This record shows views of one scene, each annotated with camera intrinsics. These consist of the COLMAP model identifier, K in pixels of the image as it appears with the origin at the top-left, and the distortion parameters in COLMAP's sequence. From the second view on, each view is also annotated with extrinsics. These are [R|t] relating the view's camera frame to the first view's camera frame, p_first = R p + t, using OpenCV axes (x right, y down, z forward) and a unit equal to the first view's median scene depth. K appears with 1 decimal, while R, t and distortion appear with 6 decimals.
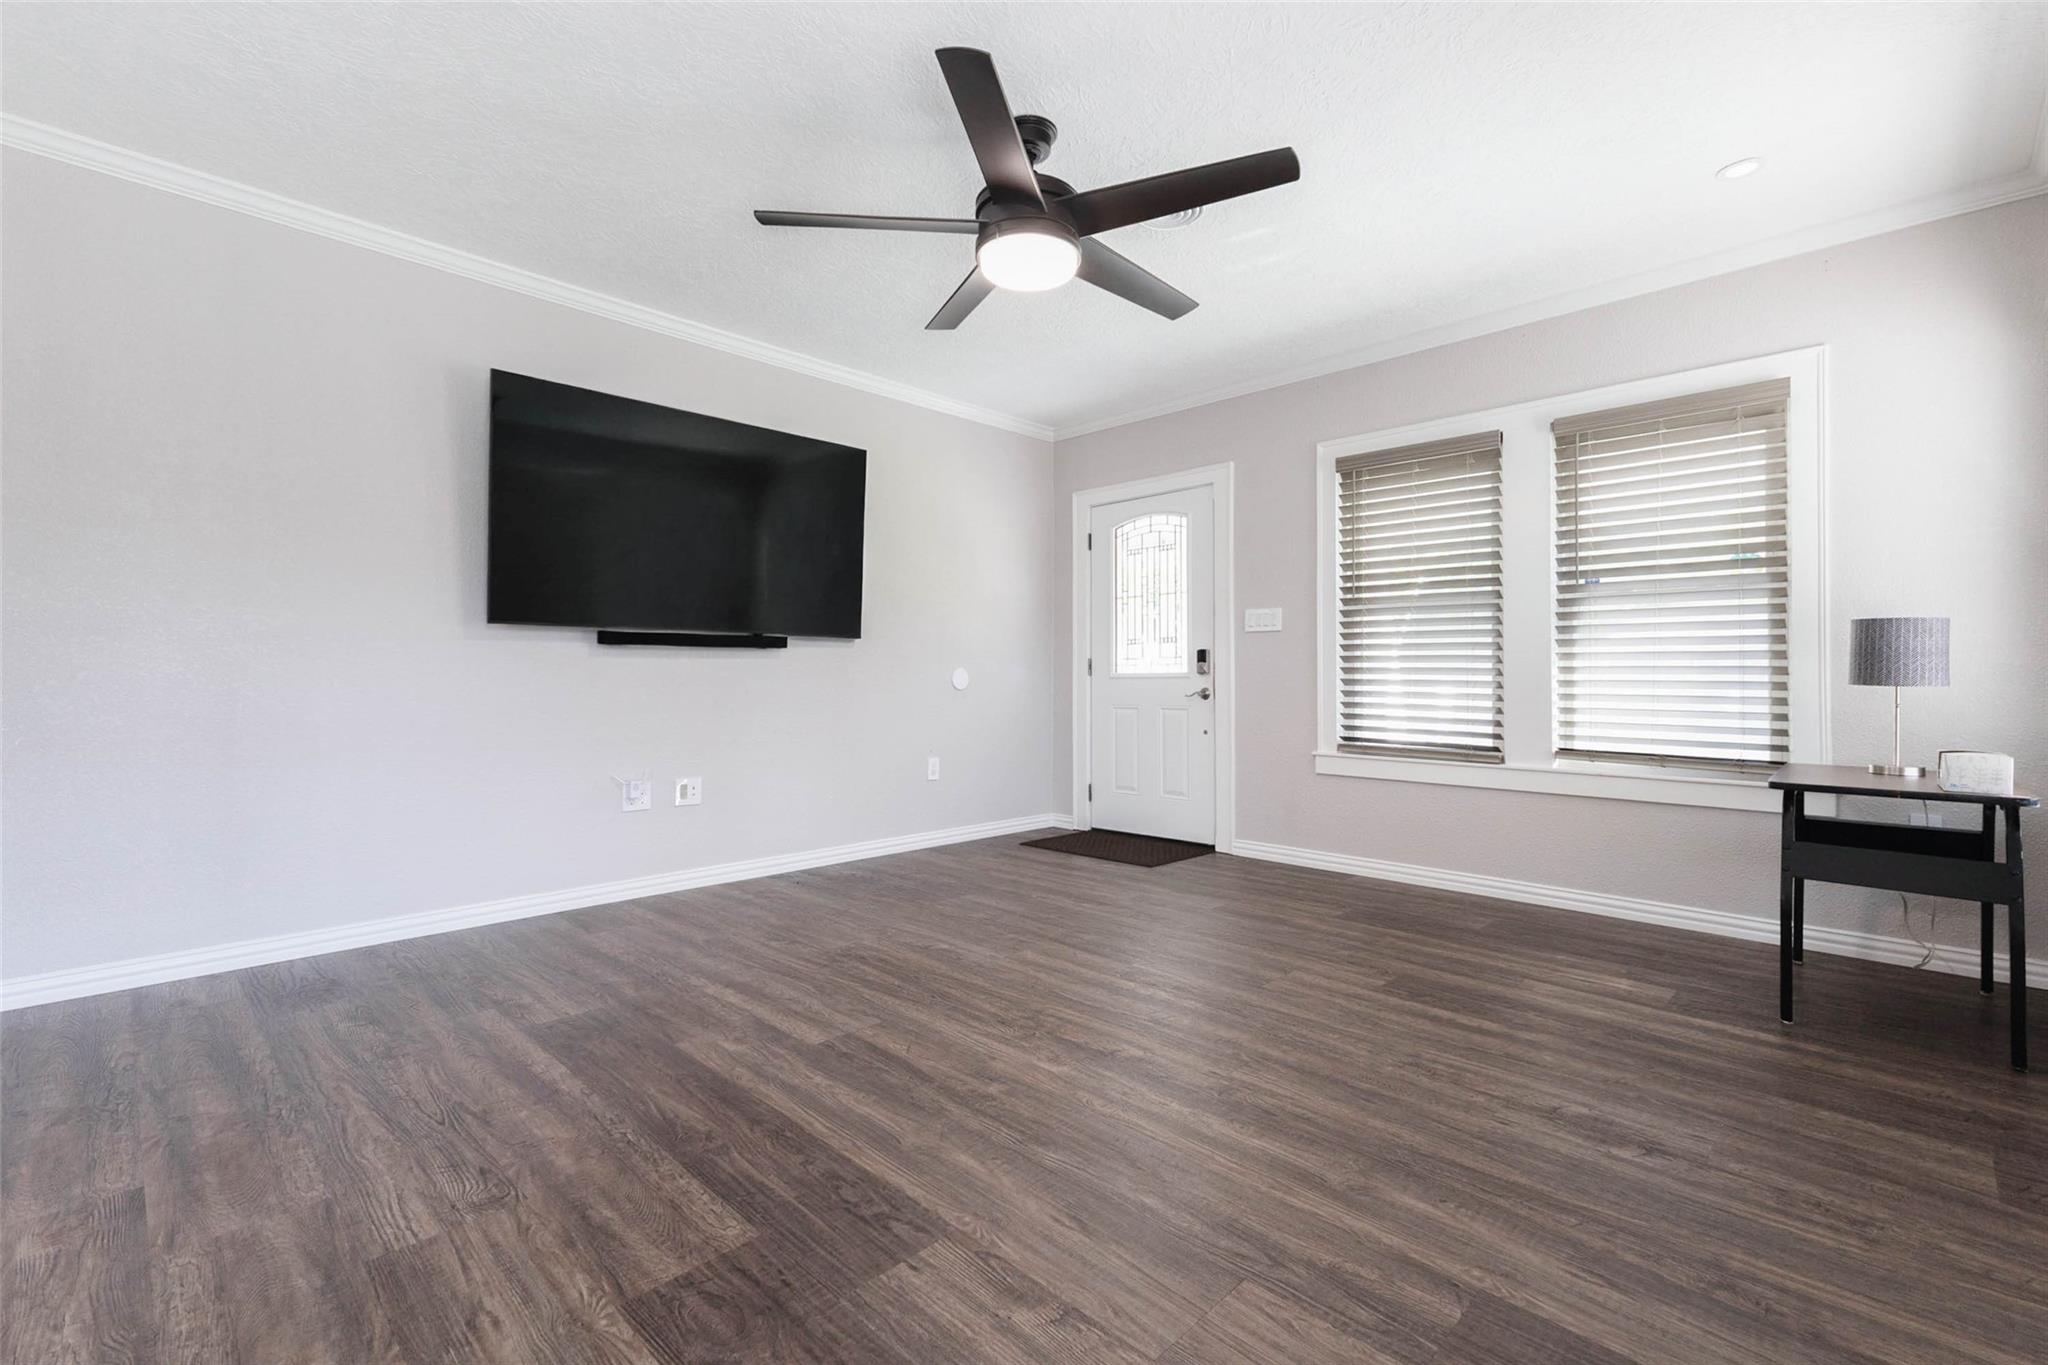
lens RADIAL K [[906.1, 0, 1031.4], [0, 906.1, 660.1], [0, 0, 1]] dist [0.015866, -0.000320]
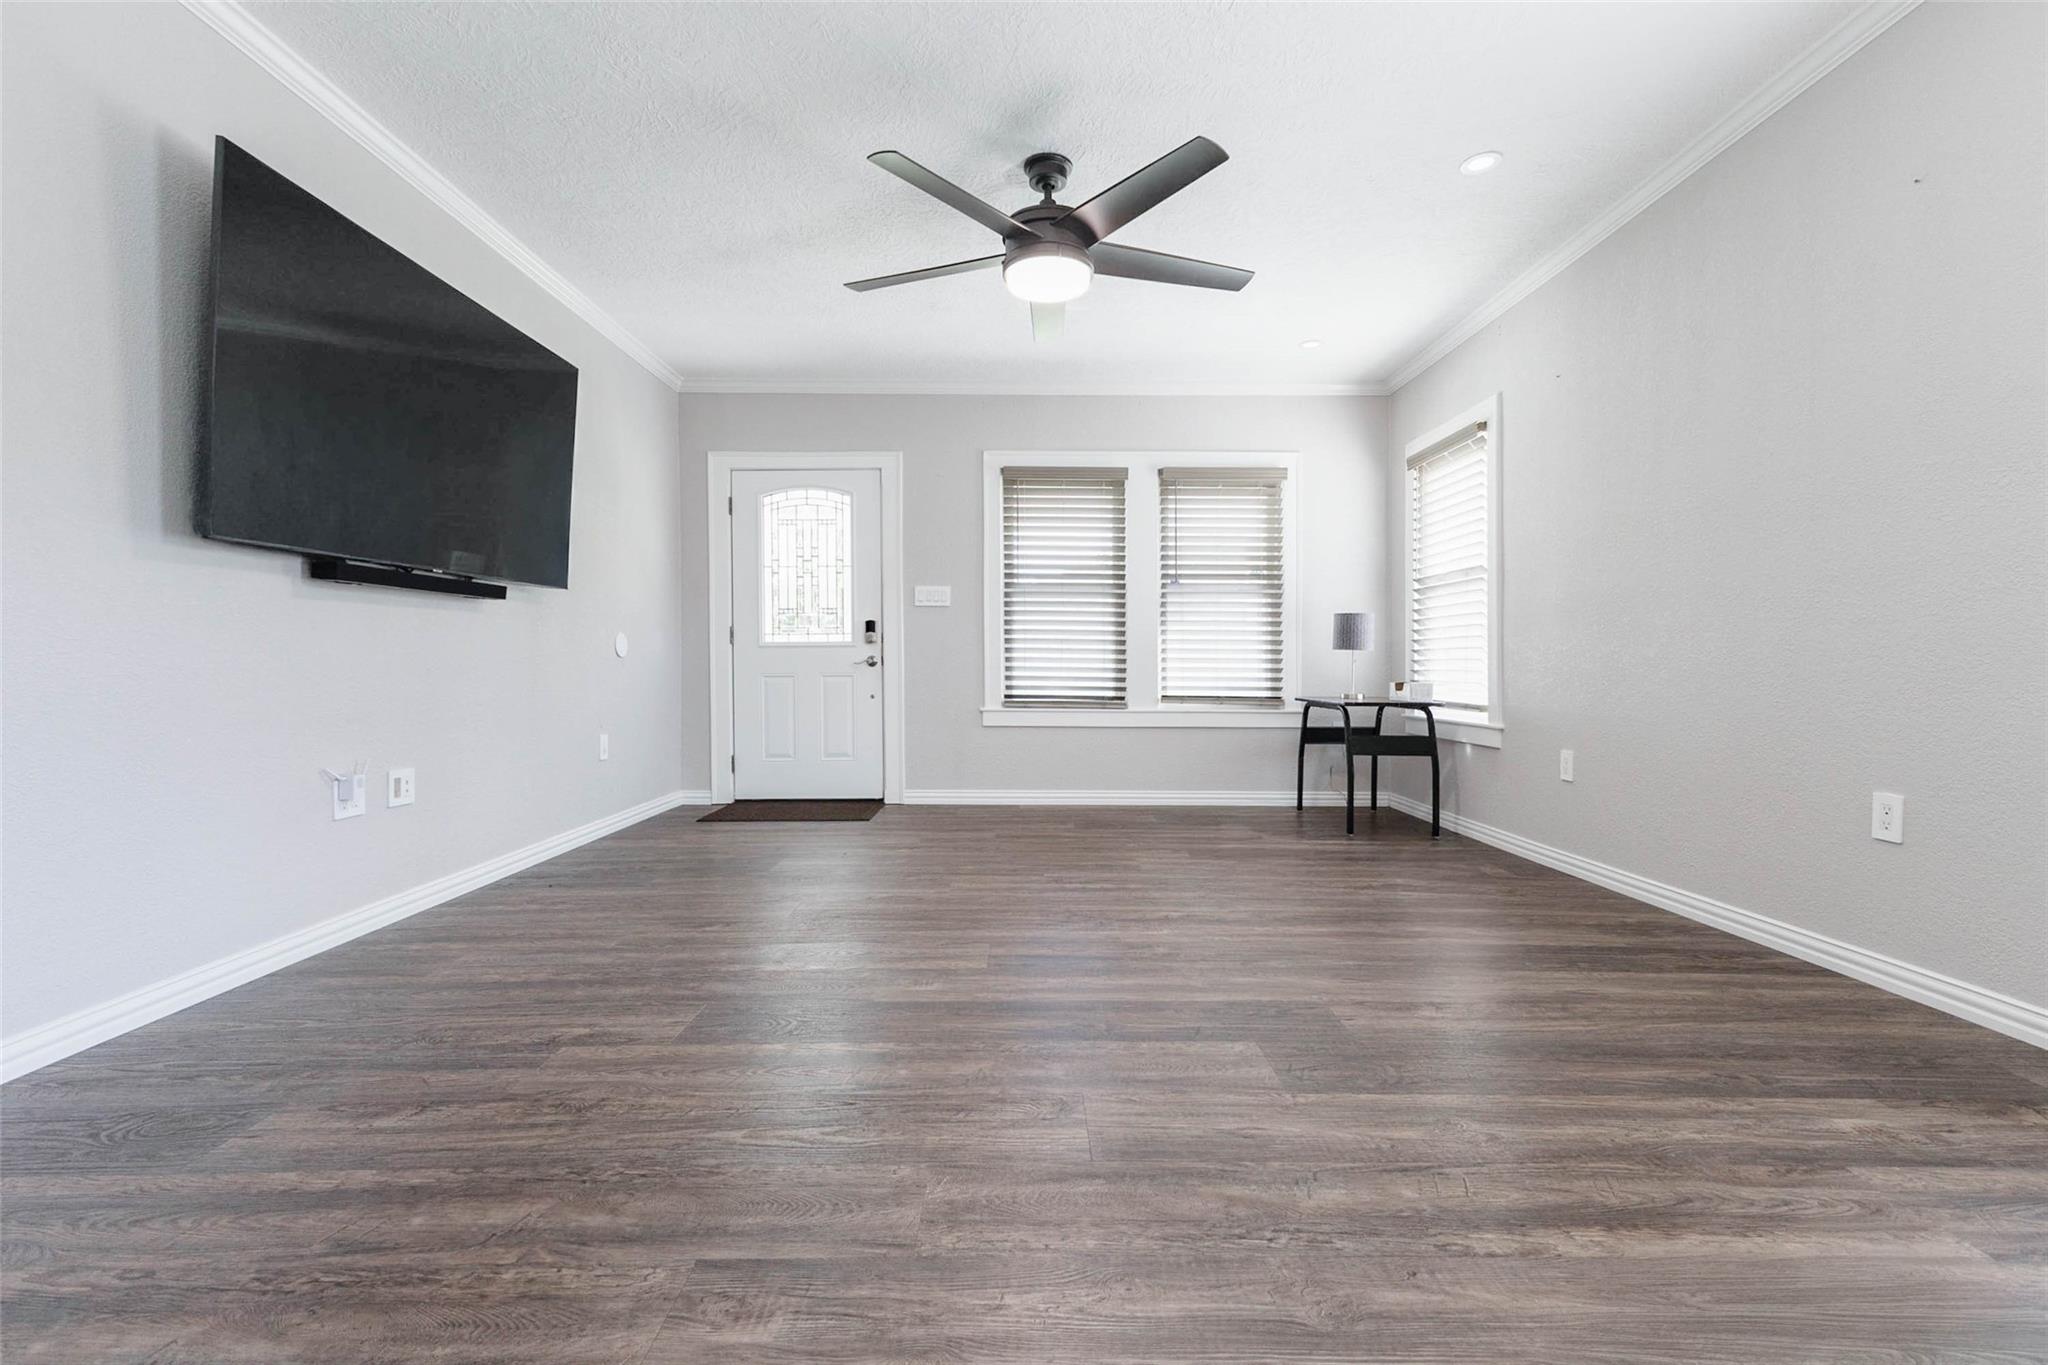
lens RADIAL K [[906.1, 0, 1031.4], [0, 906.1, 660.1], [0, 0, 1]] dist [0.015866, -0.000320]
pose [[0.708554, 0.003010, 0.705650, -0.535881], [-0.014231, 0.999848, 0.010025, 0.026761], [-0.705513, -0.017145, 0.708489, 0.115240]]
